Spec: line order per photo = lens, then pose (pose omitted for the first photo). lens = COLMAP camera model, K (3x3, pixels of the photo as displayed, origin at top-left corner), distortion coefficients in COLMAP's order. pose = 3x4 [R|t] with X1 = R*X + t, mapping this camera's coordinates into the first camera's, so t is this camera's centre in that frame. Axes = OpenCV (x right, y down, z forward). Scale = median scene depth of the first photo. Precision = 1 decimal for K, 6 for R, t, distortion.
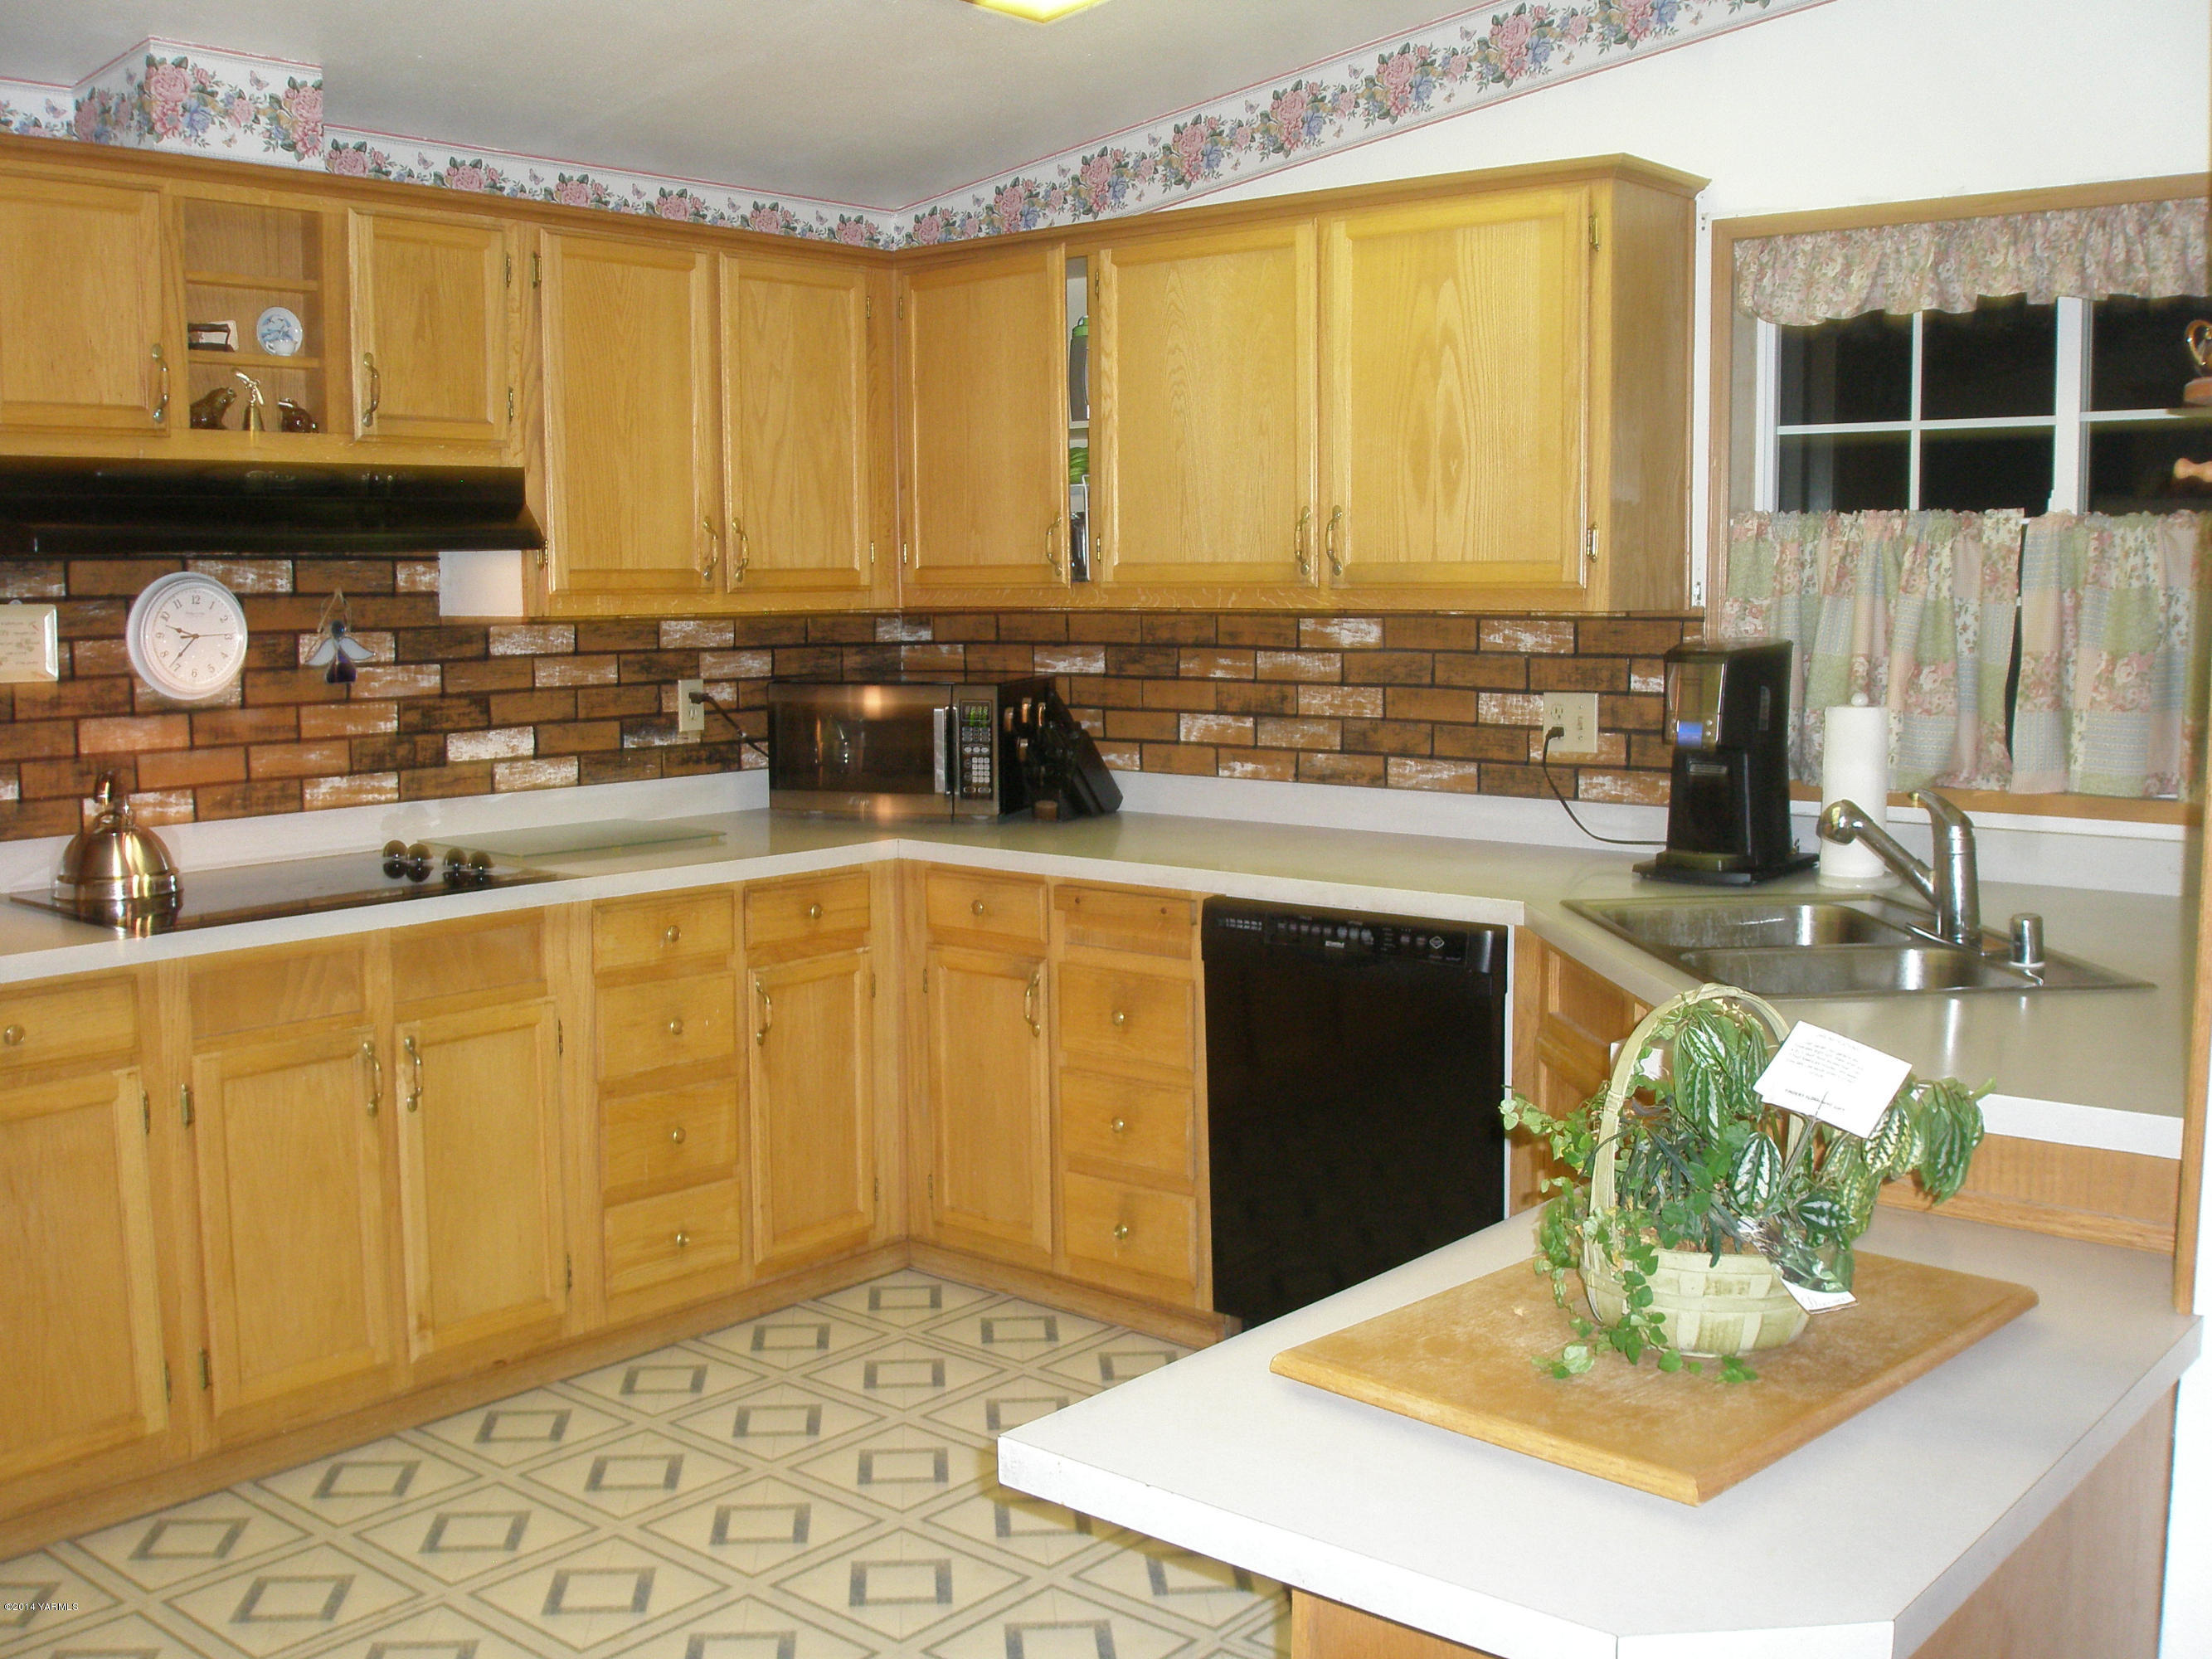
lens RADIAL K [[2224.9, 0, 1133.9], [0, 2224.9, 822.5], [0, 0, 1]] dist [-0.097993, 0.004794]
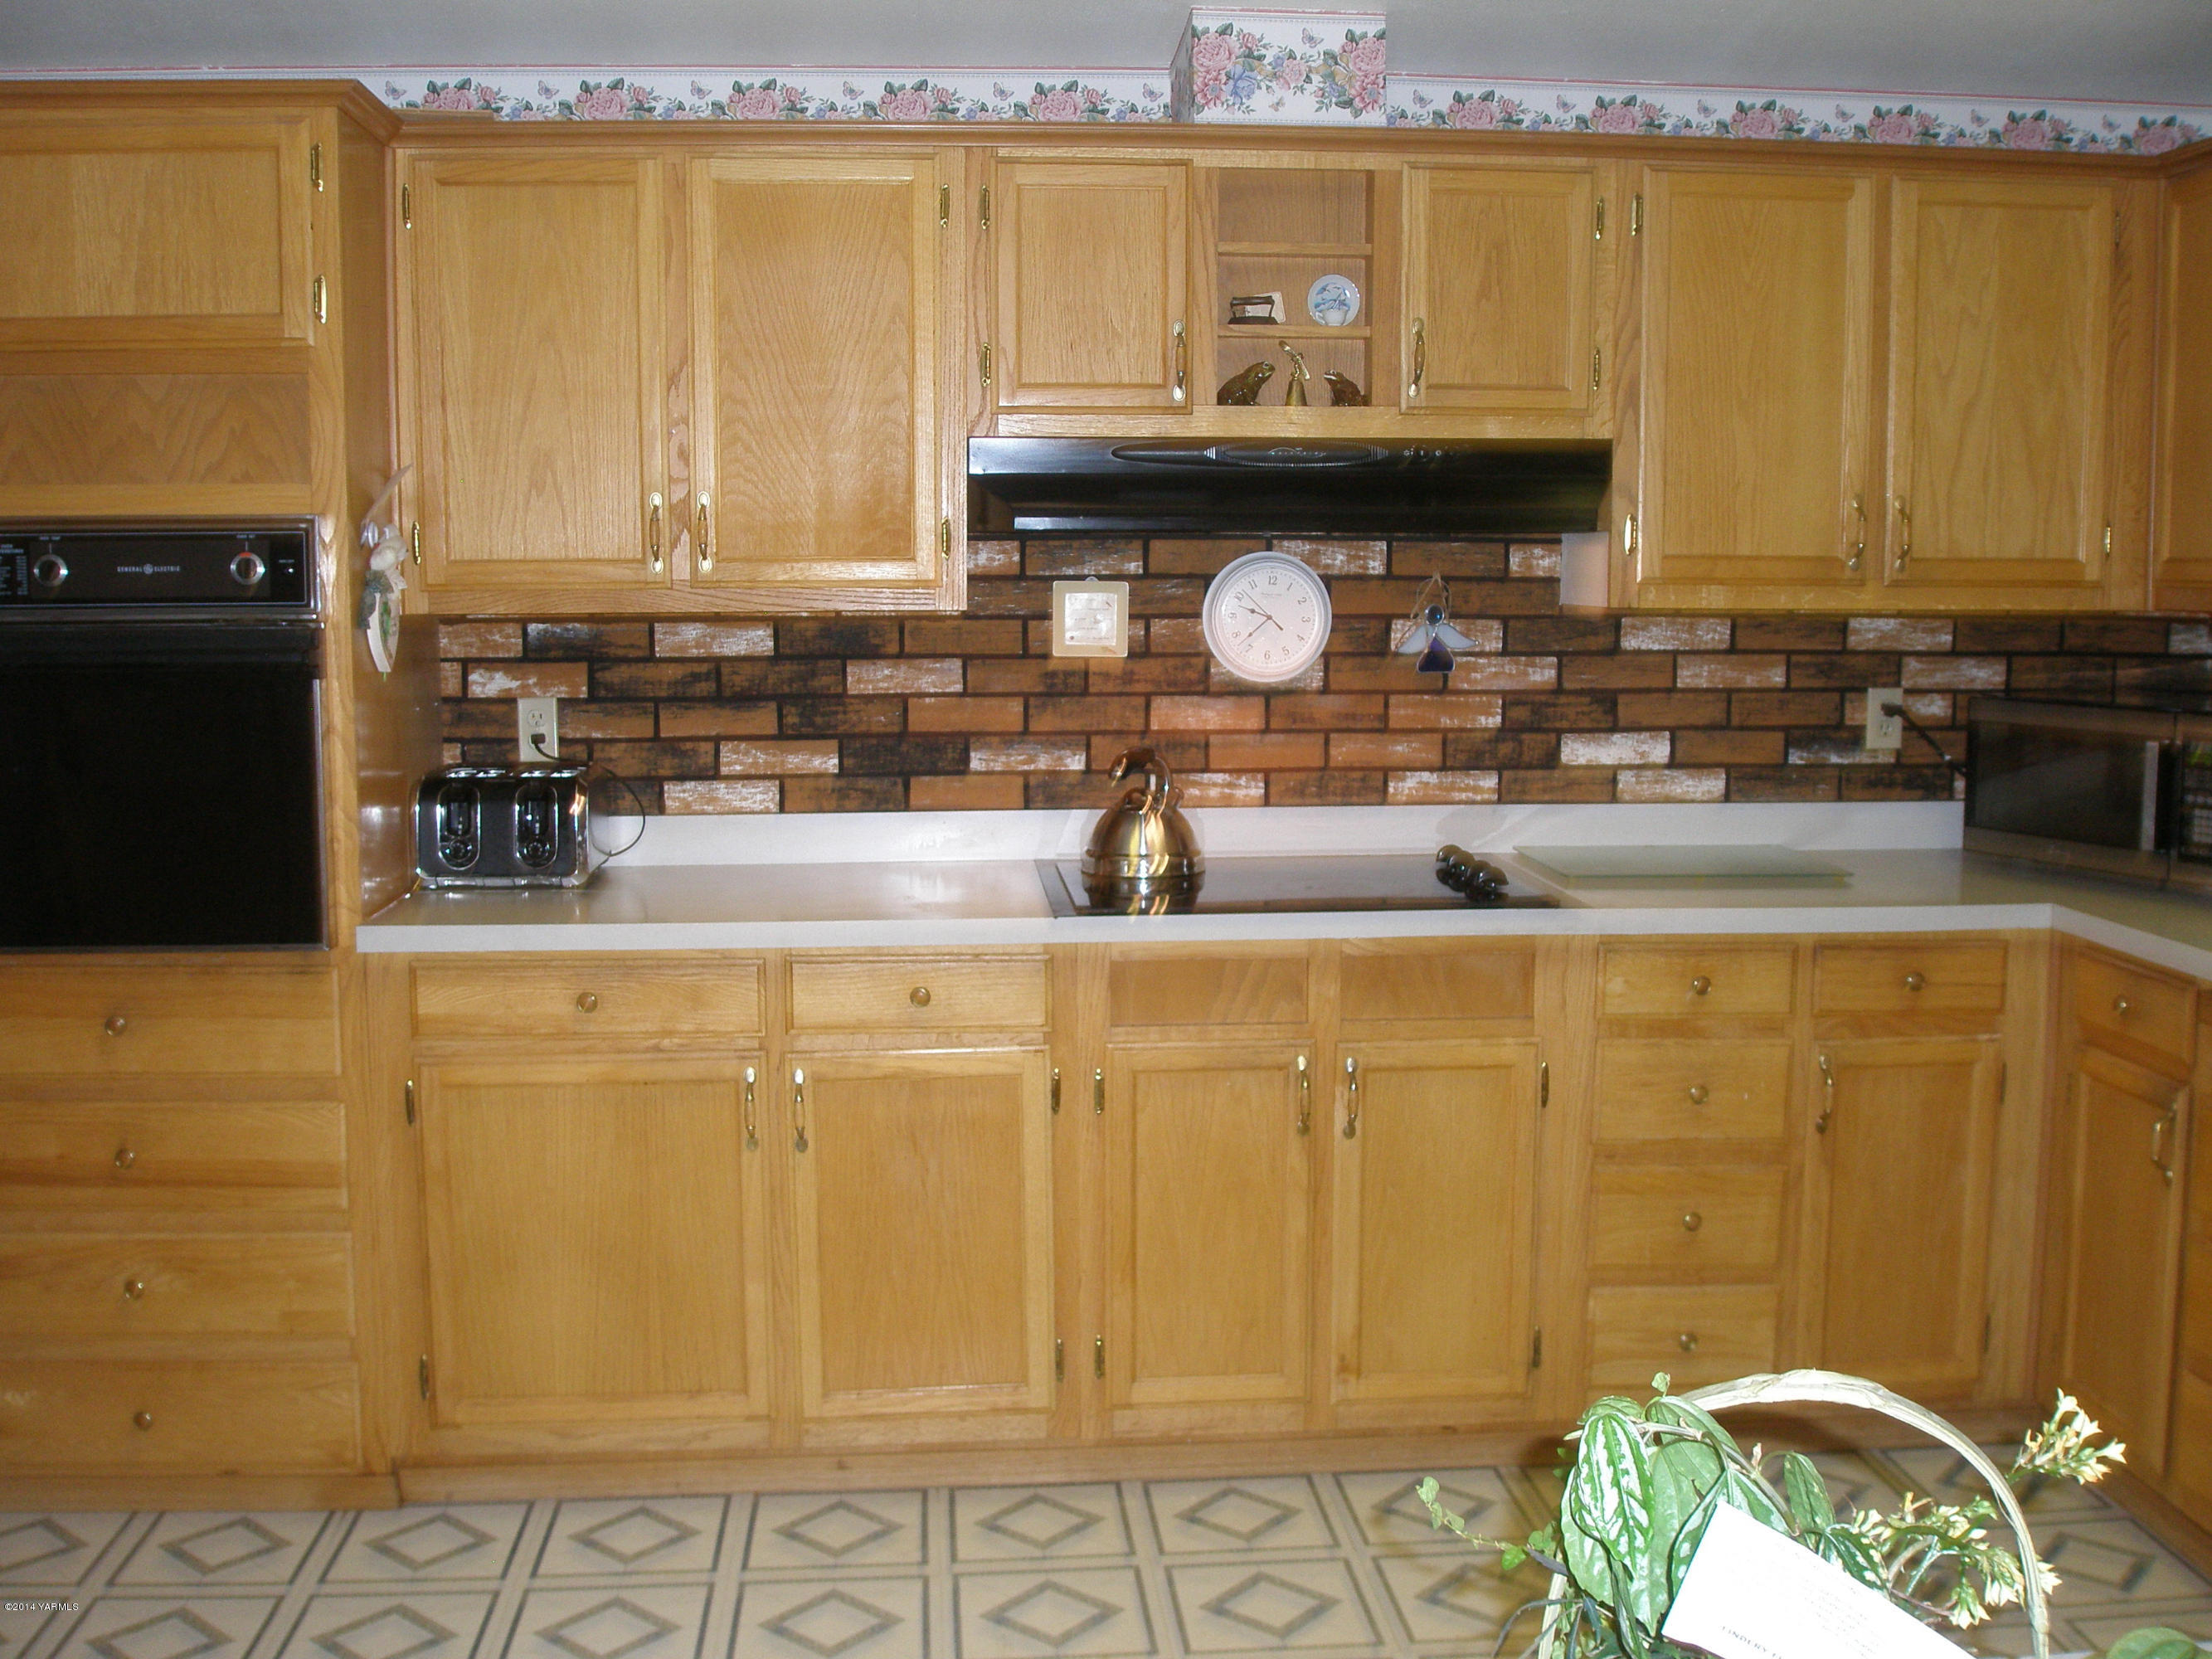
lens RADIAL K [[2224.9, 0, 1133.9], [0, 2224.9, 822.5], [0, 0, 1]] dist [-0.097993, 0.004794]
pose [[0.703479, 0.087796, -0.705273, 0.220467], [-0.083271, 0.995688, 0.040889, -0.027193], [0.705821, 0.029965, 0.707756, 0.234415]]
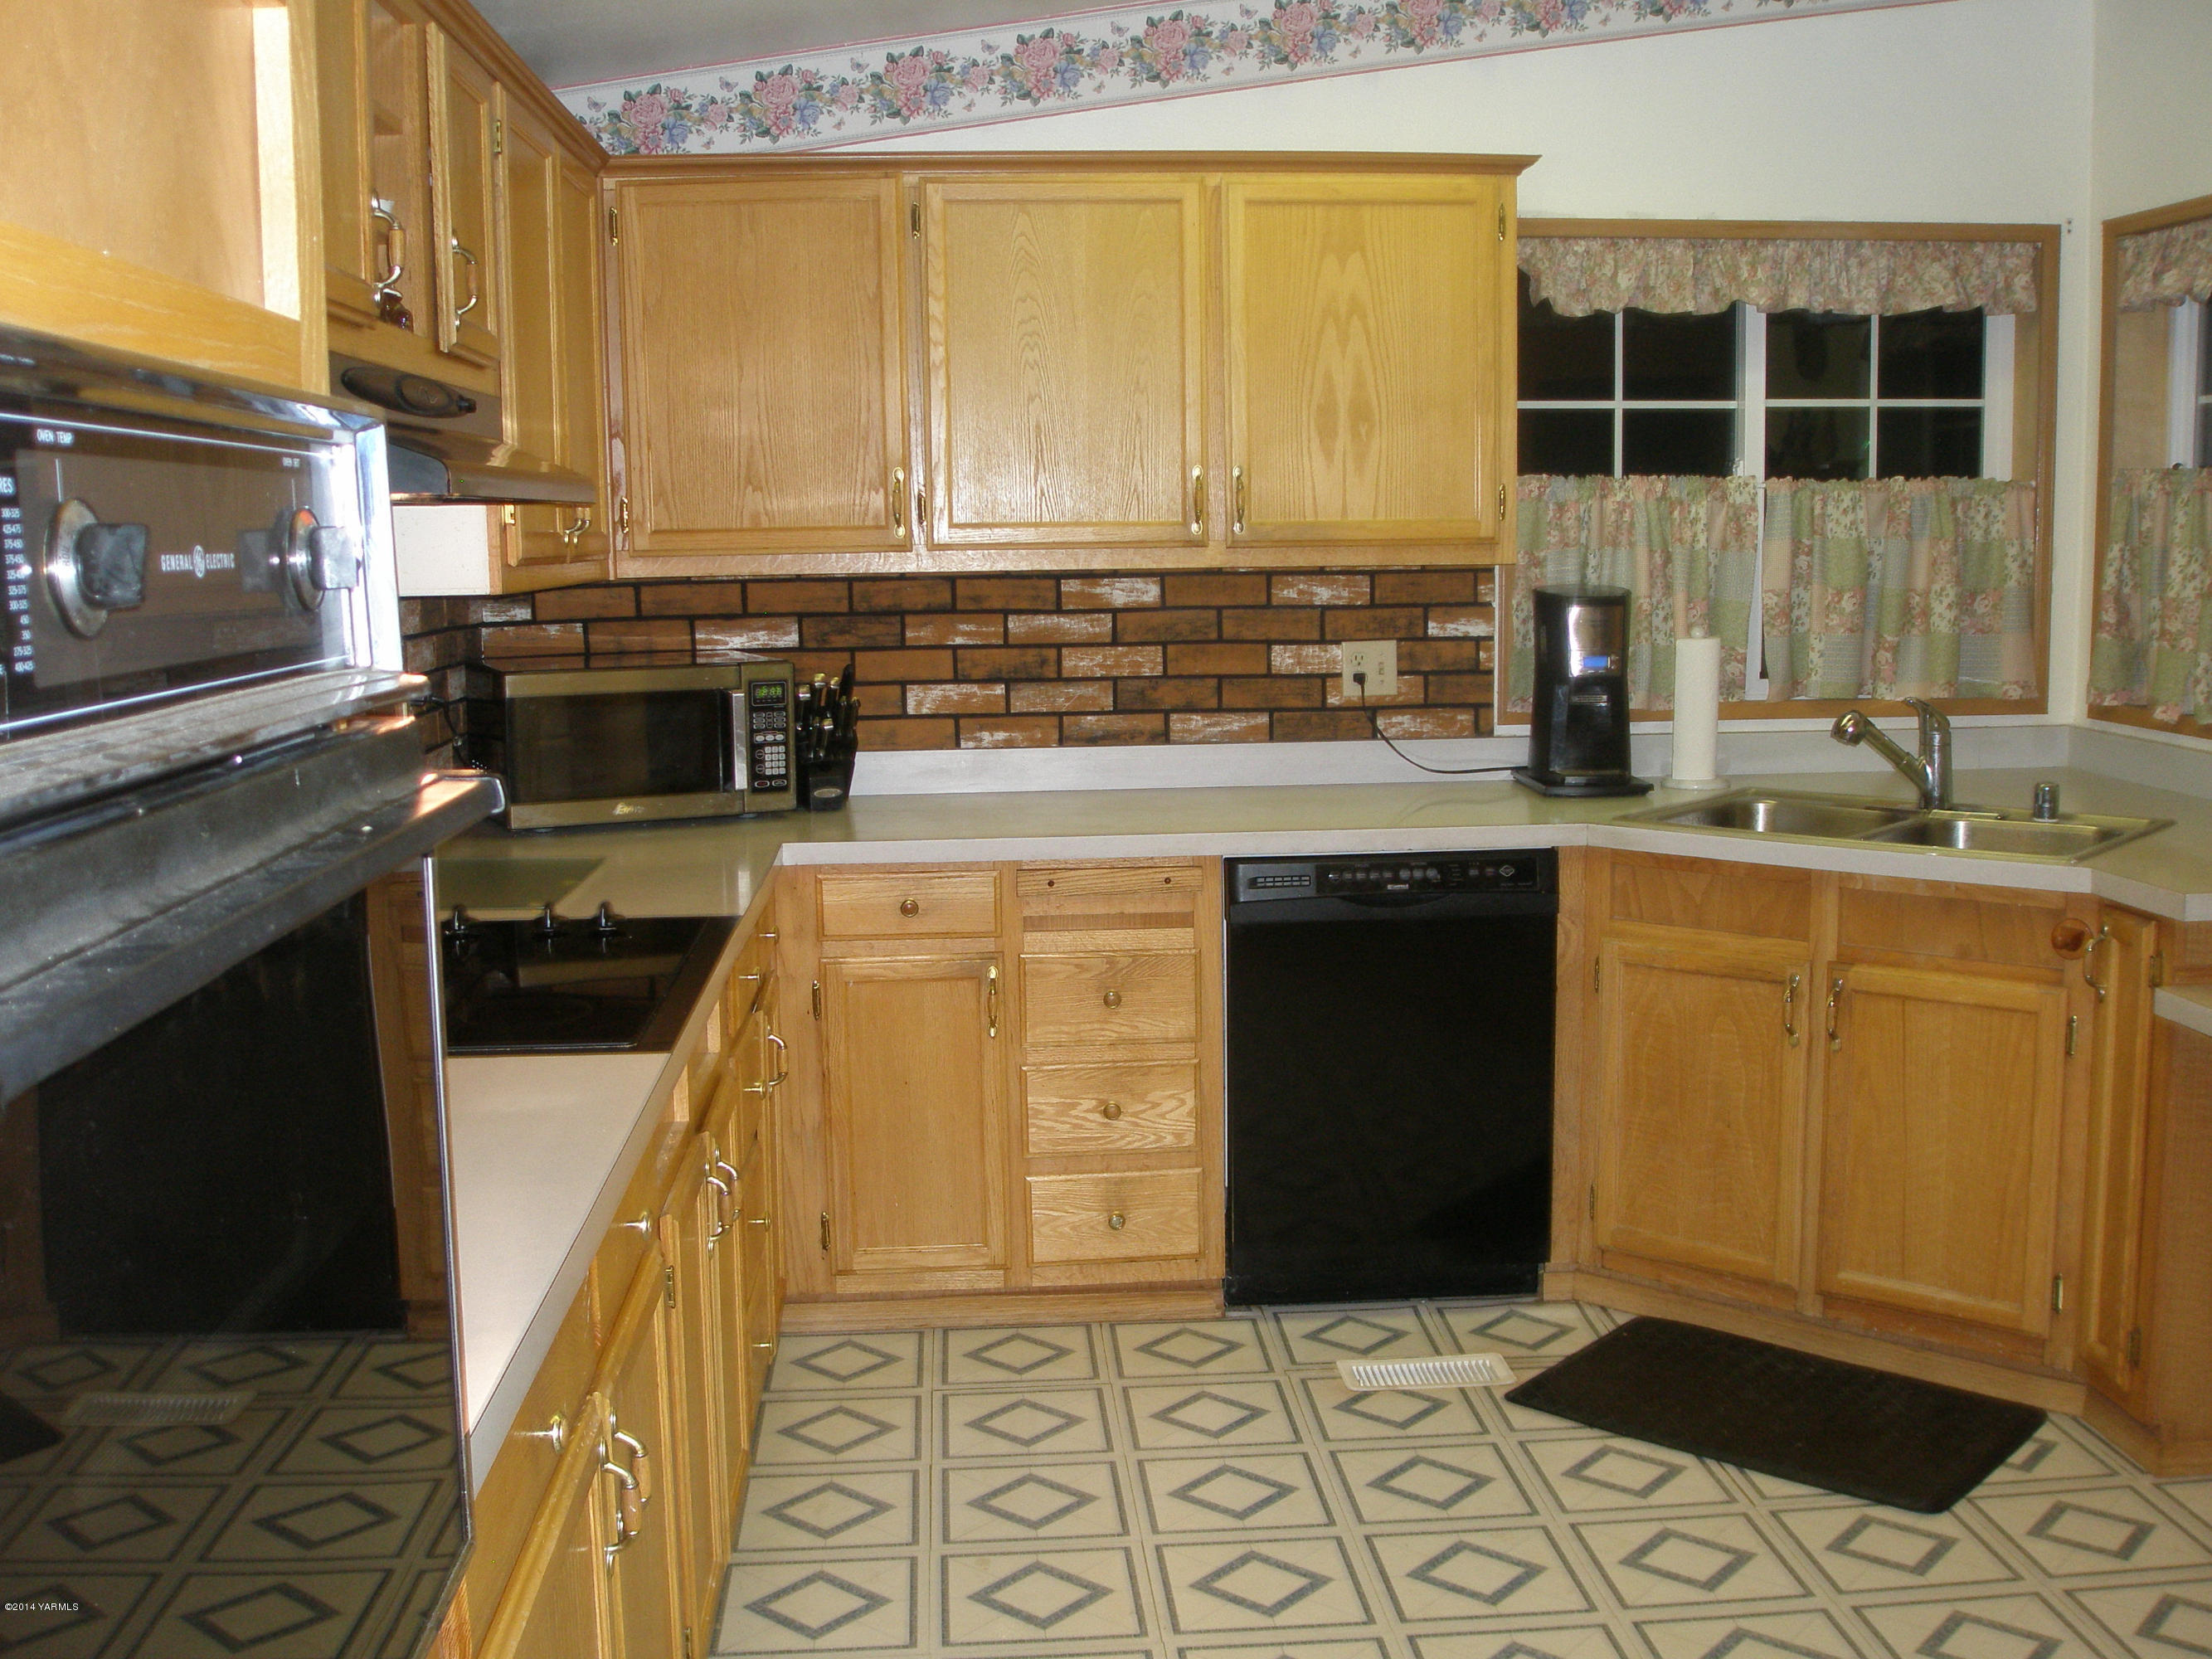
lens RADIAL K [[2224.9, 0, 1133.9], [0, 2224.9, 822.5], [0, 0, 1]] dist [-0.097993, 0.004794]
pose [[0.714294, -0.096469, 0.693165, -0.641738], [0.086075, 0.995044, 0.049783, -0.033722], [-0.694532, 0.024105, 0.719058, 0.297095]]
